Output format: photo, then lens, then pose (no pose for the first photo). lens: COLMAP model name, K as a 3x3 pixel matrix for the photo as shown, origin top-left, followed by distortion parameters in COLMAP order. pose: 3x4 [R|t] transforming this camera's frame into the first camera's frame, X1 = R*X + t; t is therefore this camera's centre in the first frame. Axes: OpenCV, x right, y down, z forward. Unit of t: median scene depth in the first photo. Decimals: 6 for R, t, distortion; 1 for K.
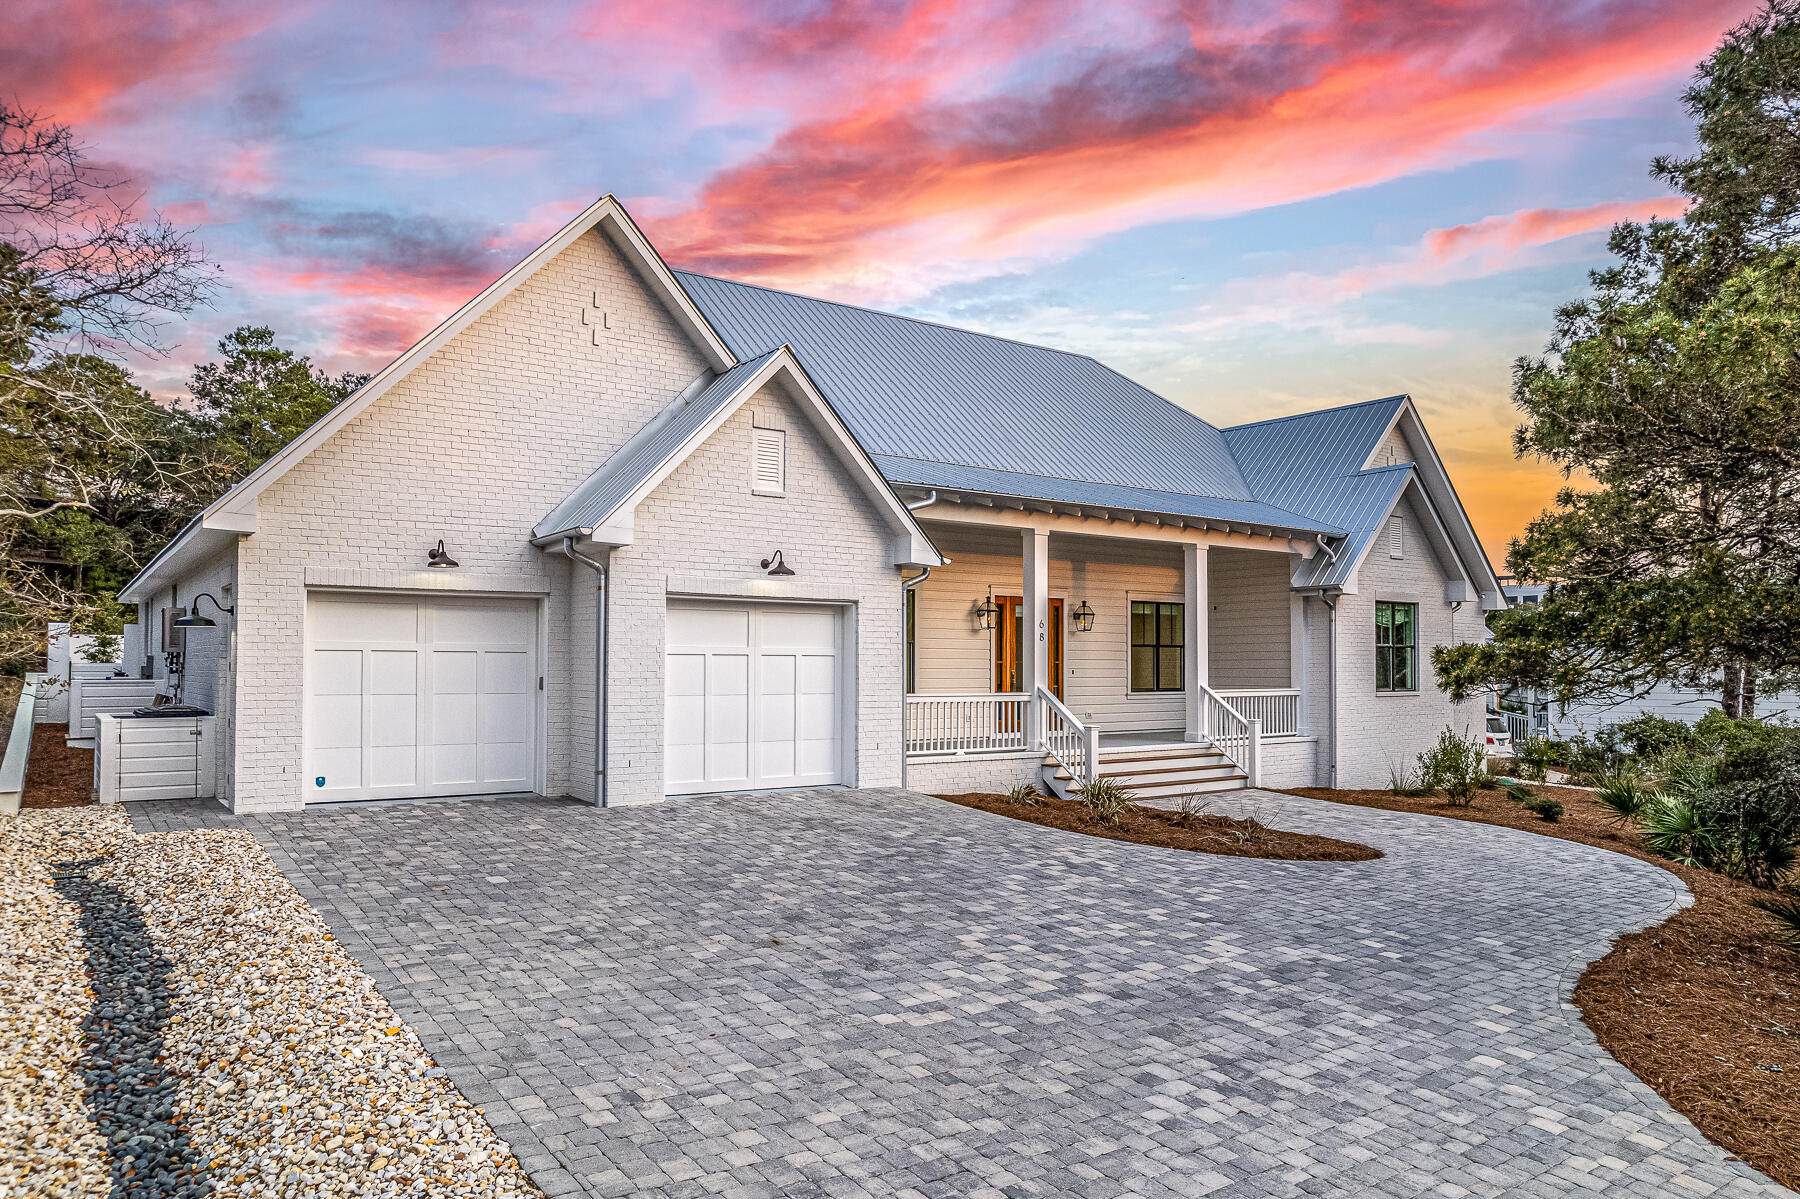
lens RADIAL K [[1153.2, 0, 900.0], [0, 1153.2, 599.5], [0, 0, 1]] dist [-0.040765, 0.001924]
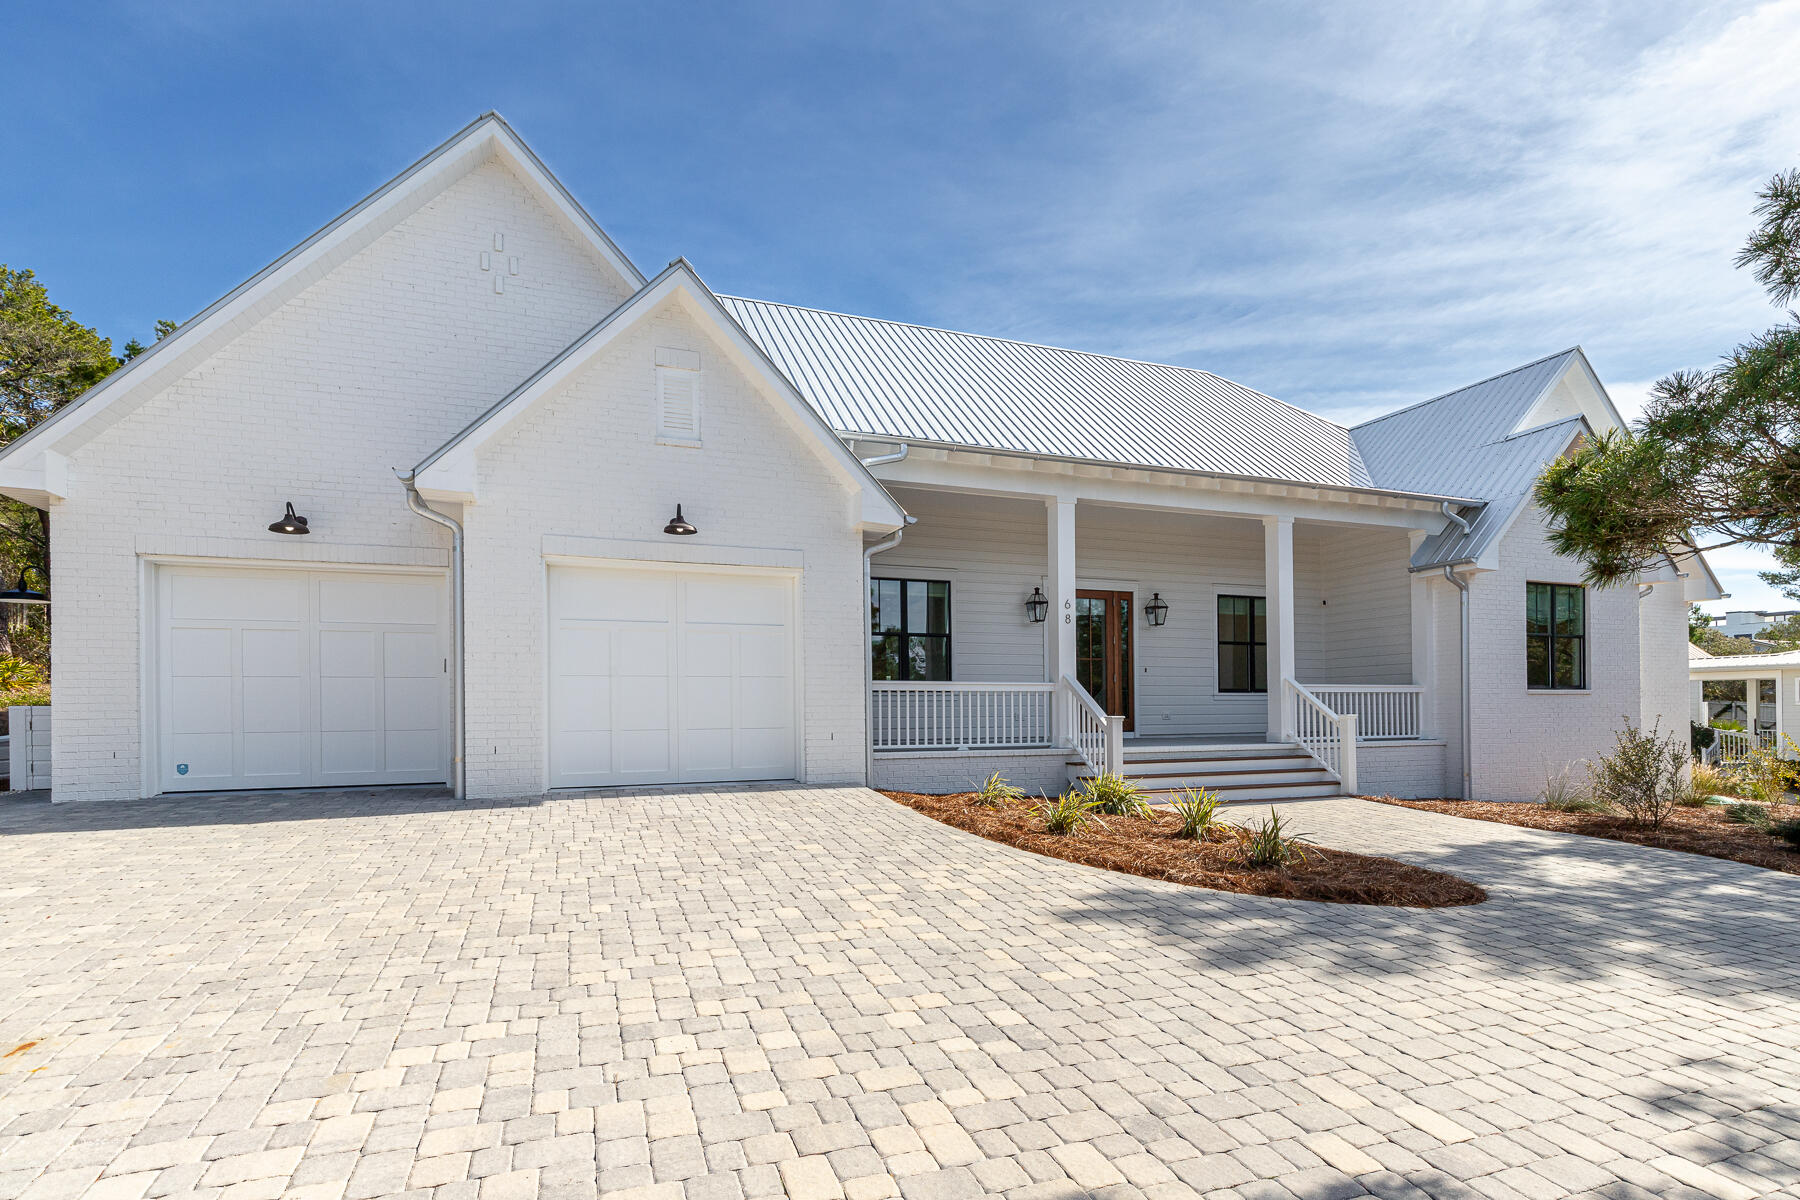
lens RADIAL K [[828.8, 0, 923.5], [0, 828.8, 696.5], [0, 0, 1]] dist [0.008721, 0.000222]
pose [[0.964838, -0.017509, -0.262262, 0.230775], [0.027486, 0.999029, 0.034420, 0.084631], [0.261405, -0.040418, 0.964383, 0.453587]]
